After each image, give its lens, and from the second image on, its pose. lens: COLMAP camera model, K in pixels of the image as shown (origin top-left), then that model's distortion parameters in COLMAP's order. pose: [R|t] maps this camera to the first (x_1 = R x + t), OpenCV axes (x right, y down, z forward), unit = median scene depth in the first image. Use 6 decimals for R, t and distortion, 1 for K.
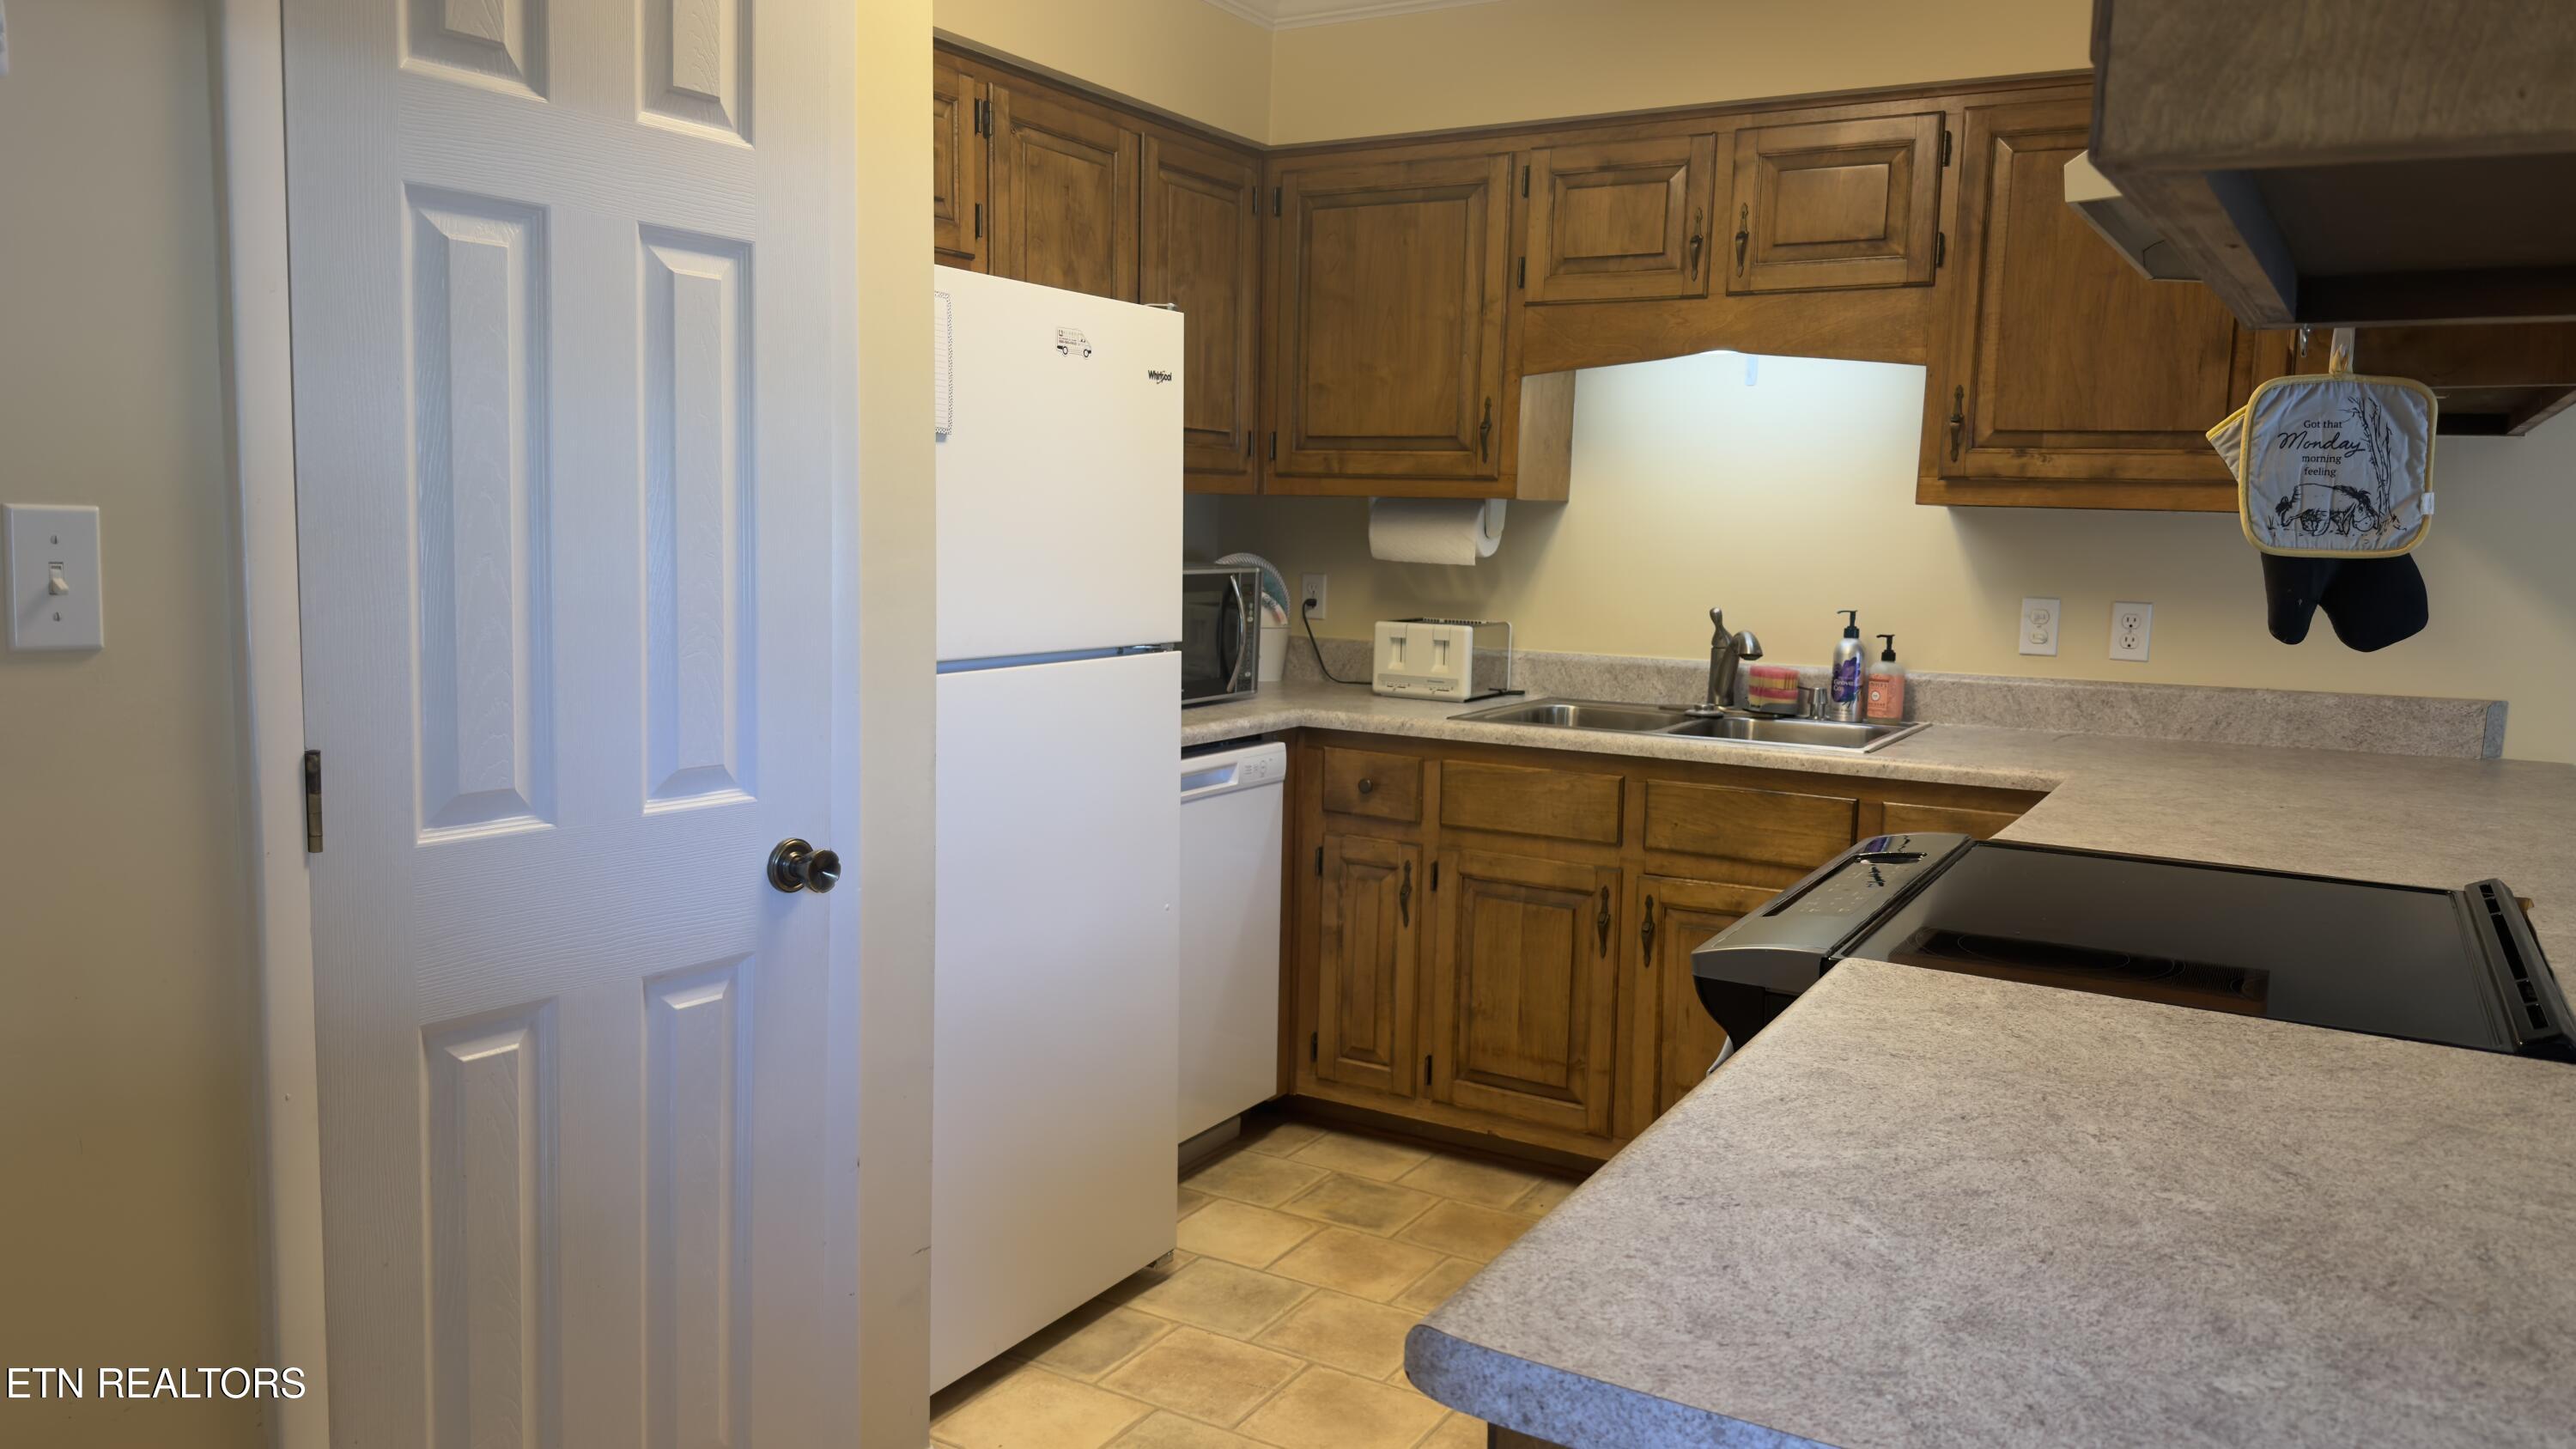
lens RADIAL K [[1785.1, 0, 1290.4], [0, 1785.1, 732.6], [0, 0, 1]] dist [0.168409, -0.299233]
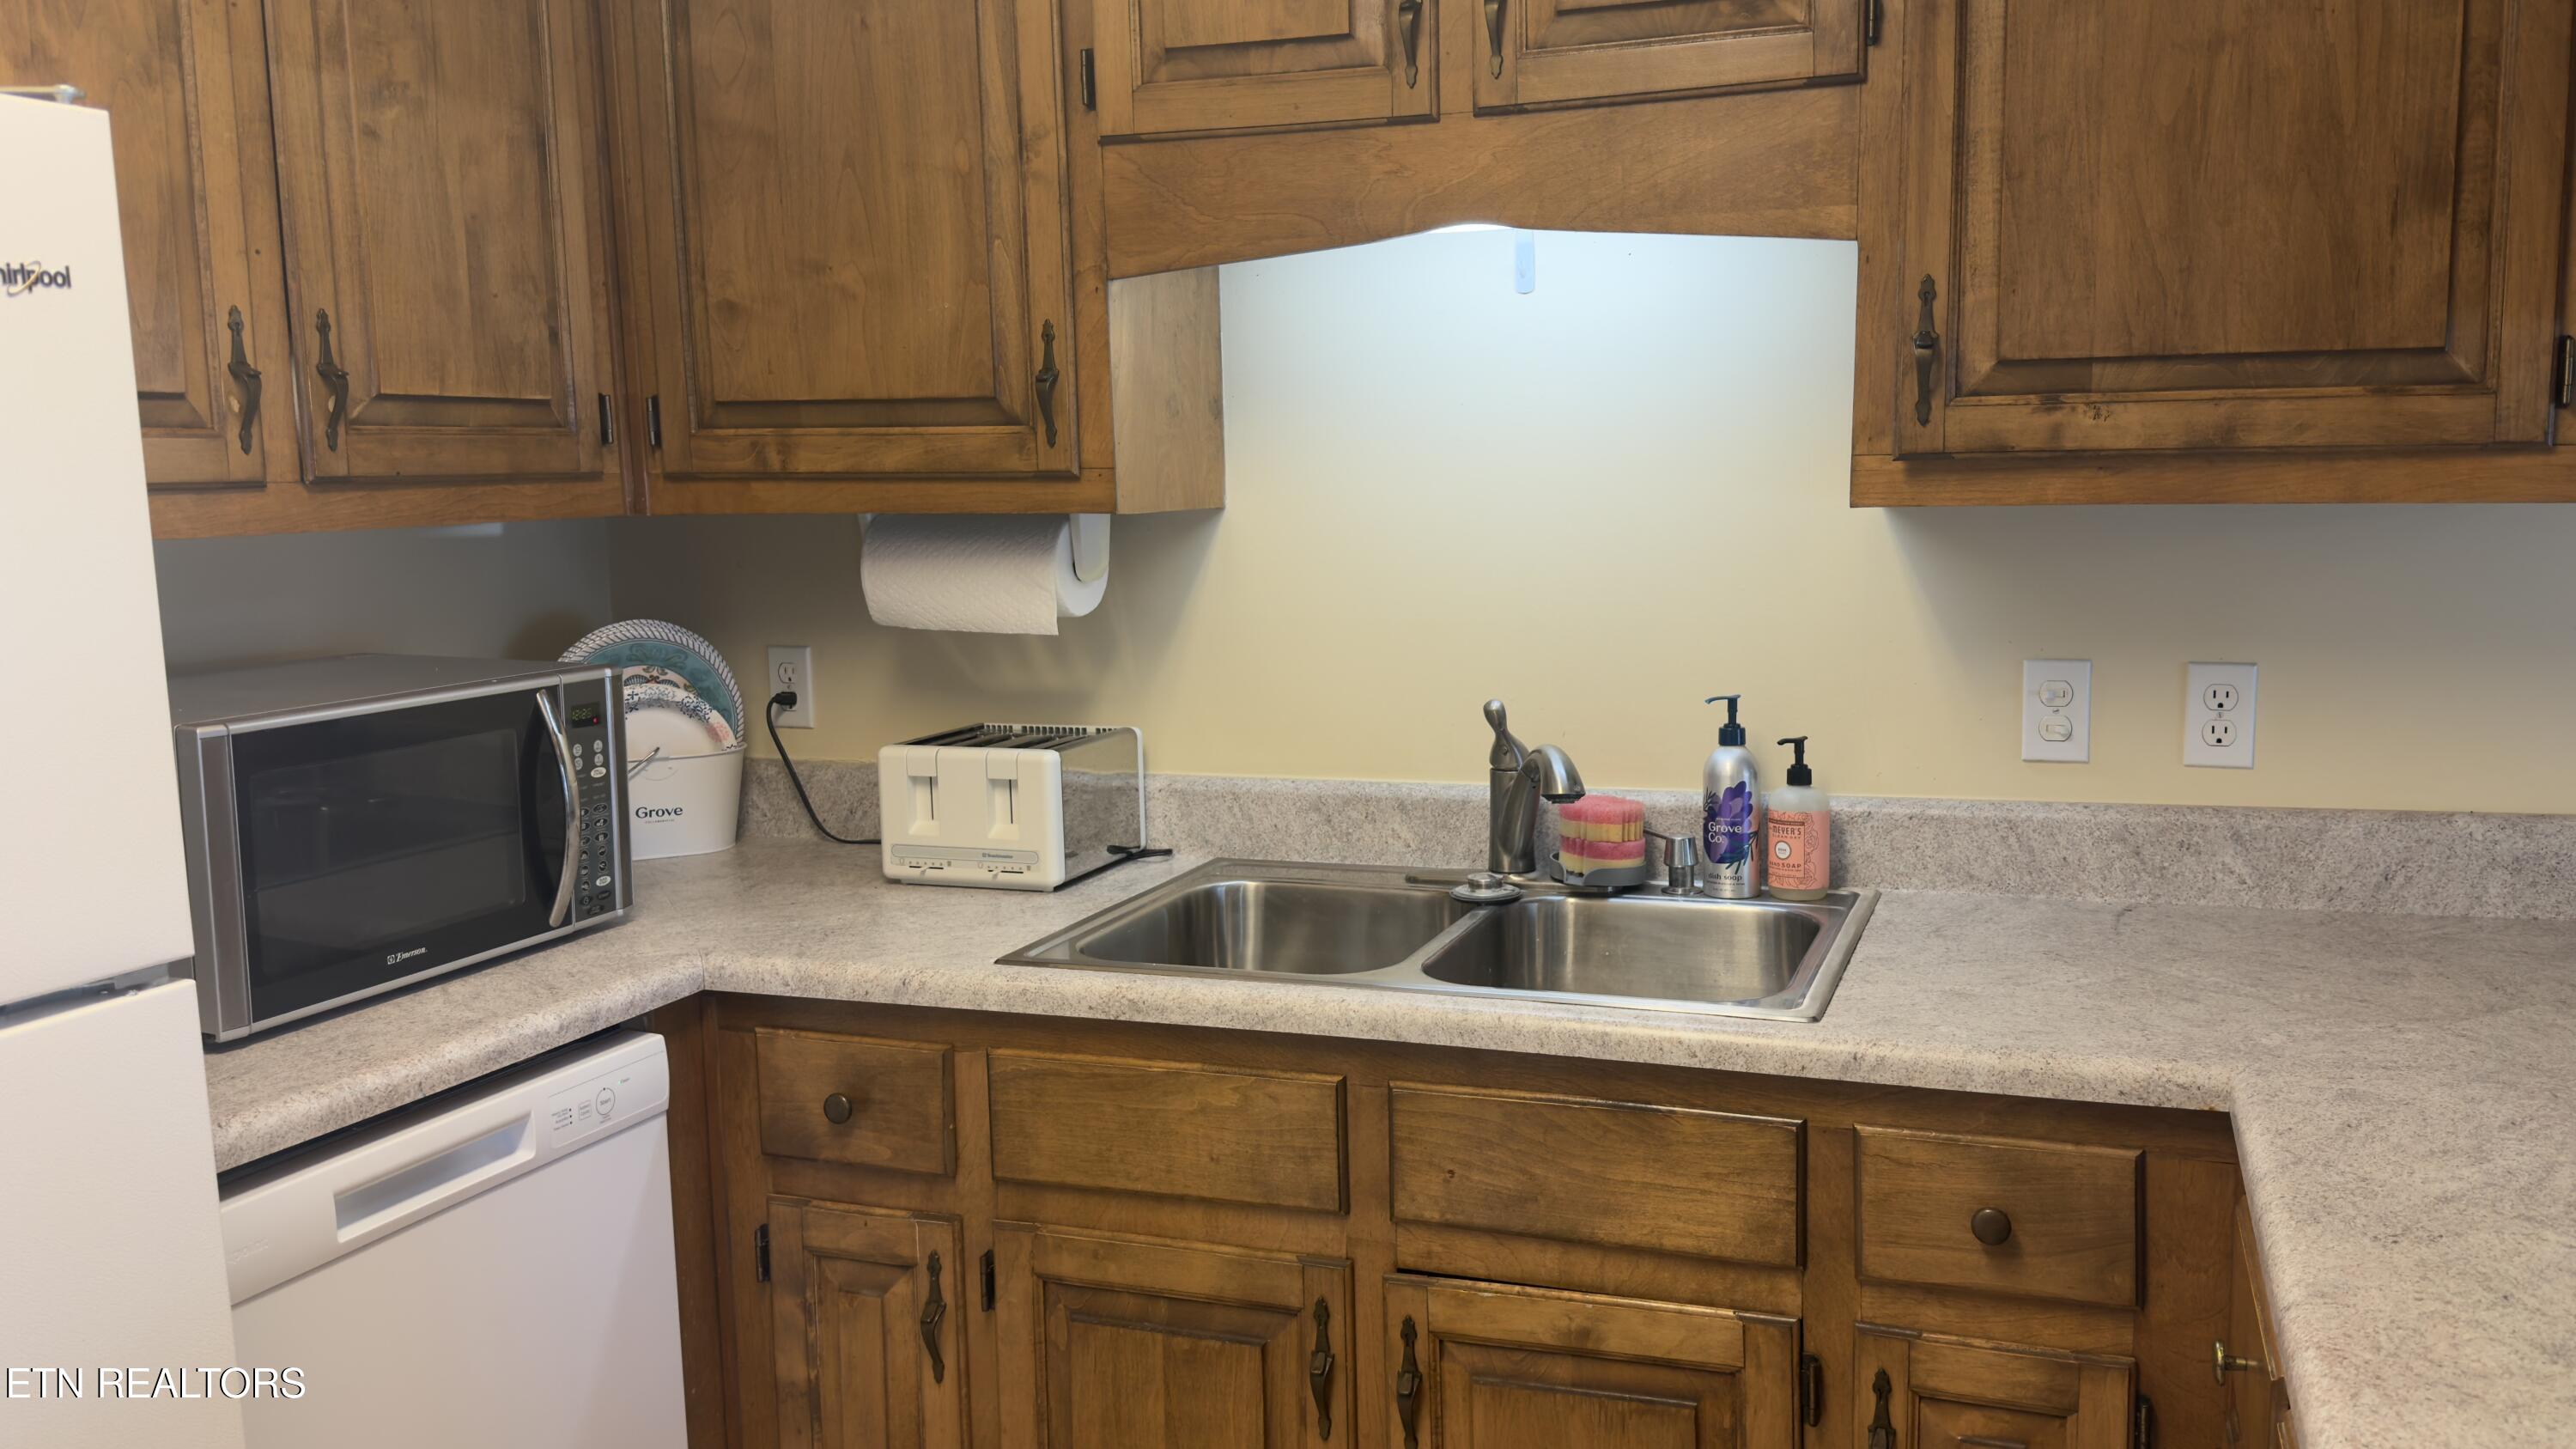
lens RADIAL K [[1935.6, 0, 1390.3], [0, 1935.6, 722.0], [0, 0, 1]] dist [0.198744, -0.413569]
pose [[0.980109, -0.066201, 0.187095, 0.098482], [0.064391, 0.997801, 0.015739, -0.076835], [-0.187726, -0.003379, 0.982216, 0.443640]]
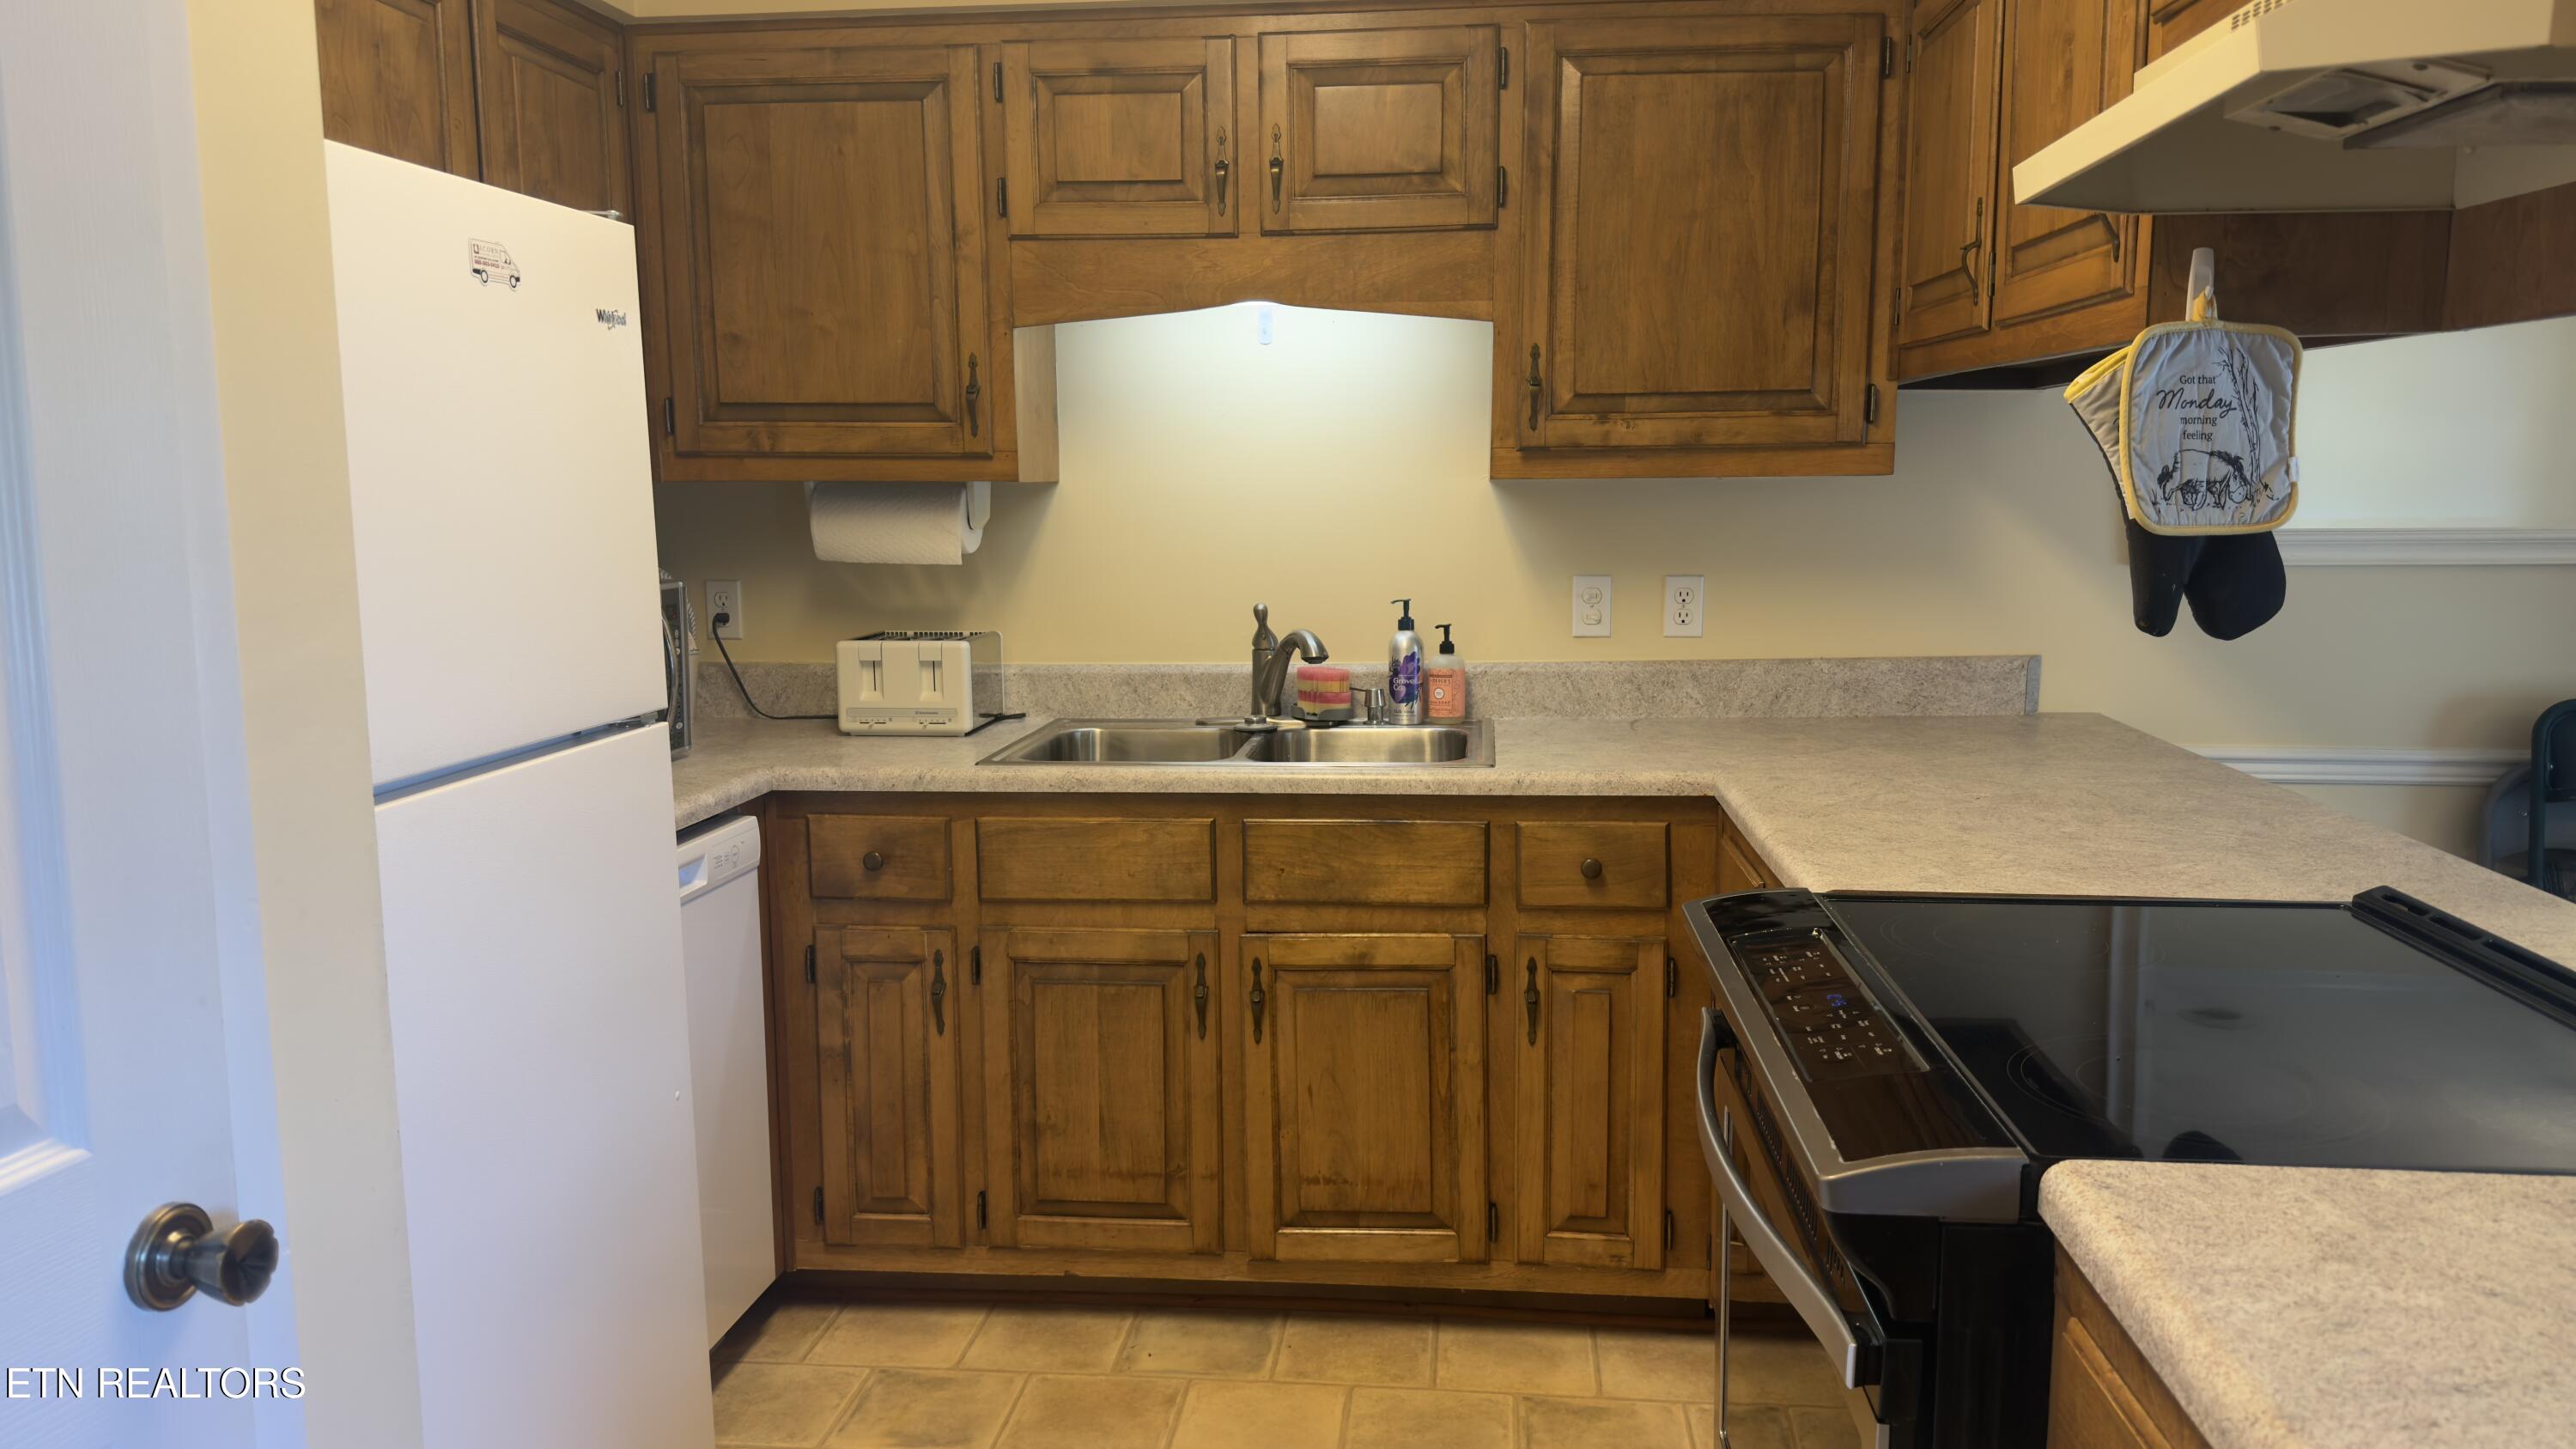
lens RADIAL K [[1775.2, 0, 1272.6], [0, 1775.2, 729.7], [0, 0, 1]] dist [0.180919, -0.348429]
pose [[0.911202, -0.087654, 0.402526, -0.108491], [0.079718, 0.996150, 0.036465, -0.041397], [-0.404172, -0.001138, 0.914682, 0.230593]]
